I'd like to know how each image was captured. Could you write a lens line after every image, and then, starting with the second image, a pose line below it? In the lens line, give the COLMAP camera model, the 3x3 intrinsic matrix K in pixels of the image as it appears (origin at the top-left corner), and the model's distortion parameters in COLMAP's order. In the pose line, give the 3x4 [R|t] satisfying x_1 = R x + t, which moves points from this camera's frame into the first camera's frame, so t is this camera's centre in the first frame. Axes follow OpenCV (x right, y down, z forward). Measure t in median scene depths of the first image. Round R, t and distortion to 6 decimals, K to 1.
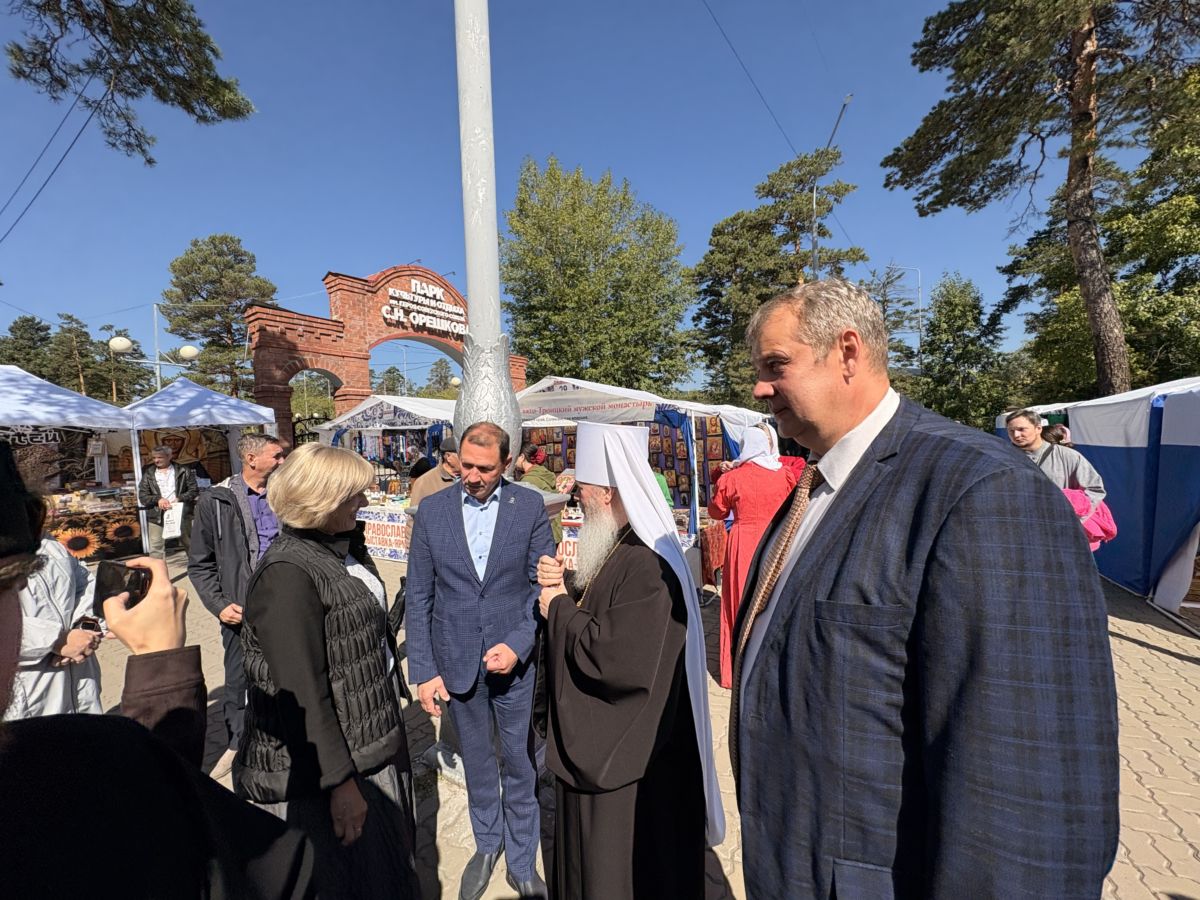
lens RADIAL K [[481.3, 0, 599.0], [0, 481.3, 449.0], [0, 0, 1]] dist [0.001036, -0.000276]
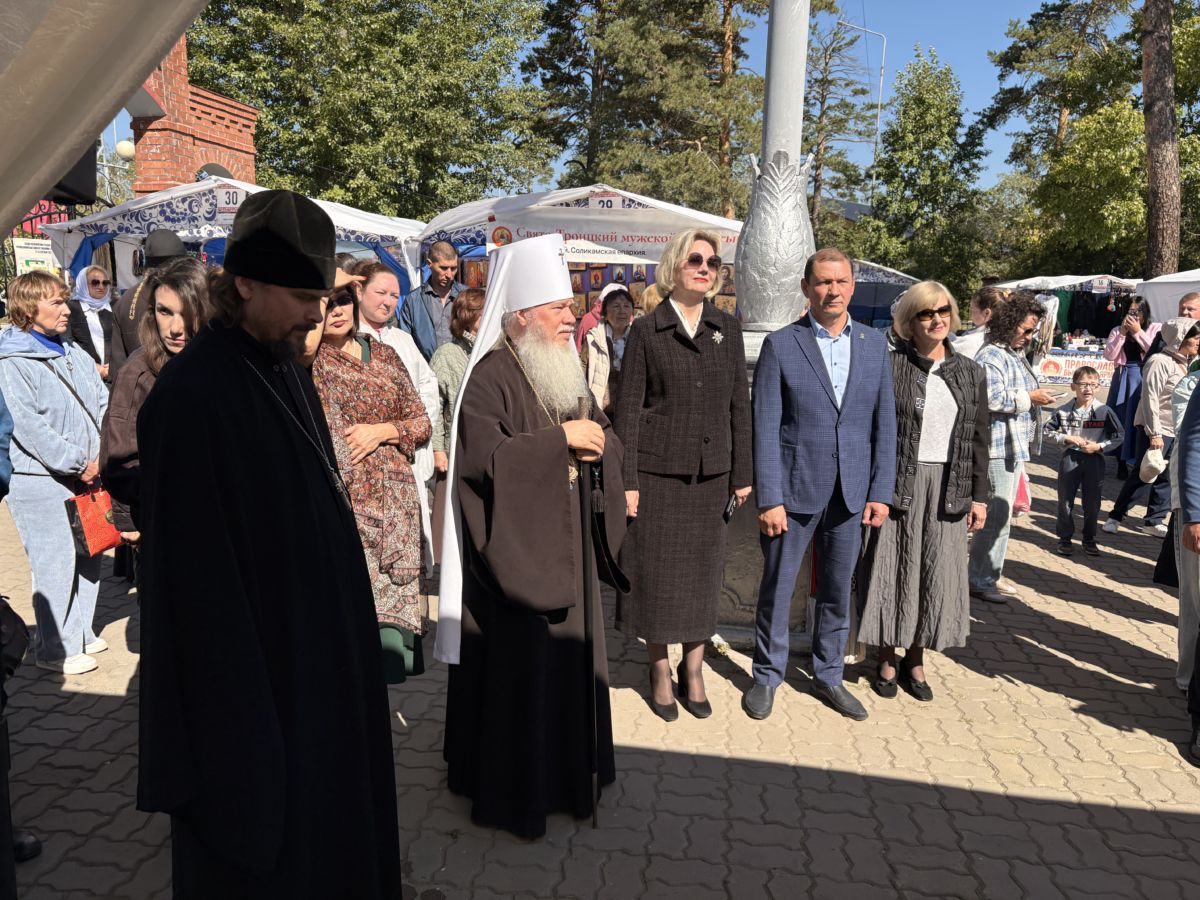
lens RADIAL K [[911.1, 0, 600.0], [0, 911.1, 450.0], [0, 0, 1]] dist [0.043437, -0.037188]
pose [[0.936710, 0.002129, 0.350100, -0.103452], [-0.053370, 0.989163, 0.136781, 0.007350], [-0.346015, -0.146809, 0.926672, -0.042040]]
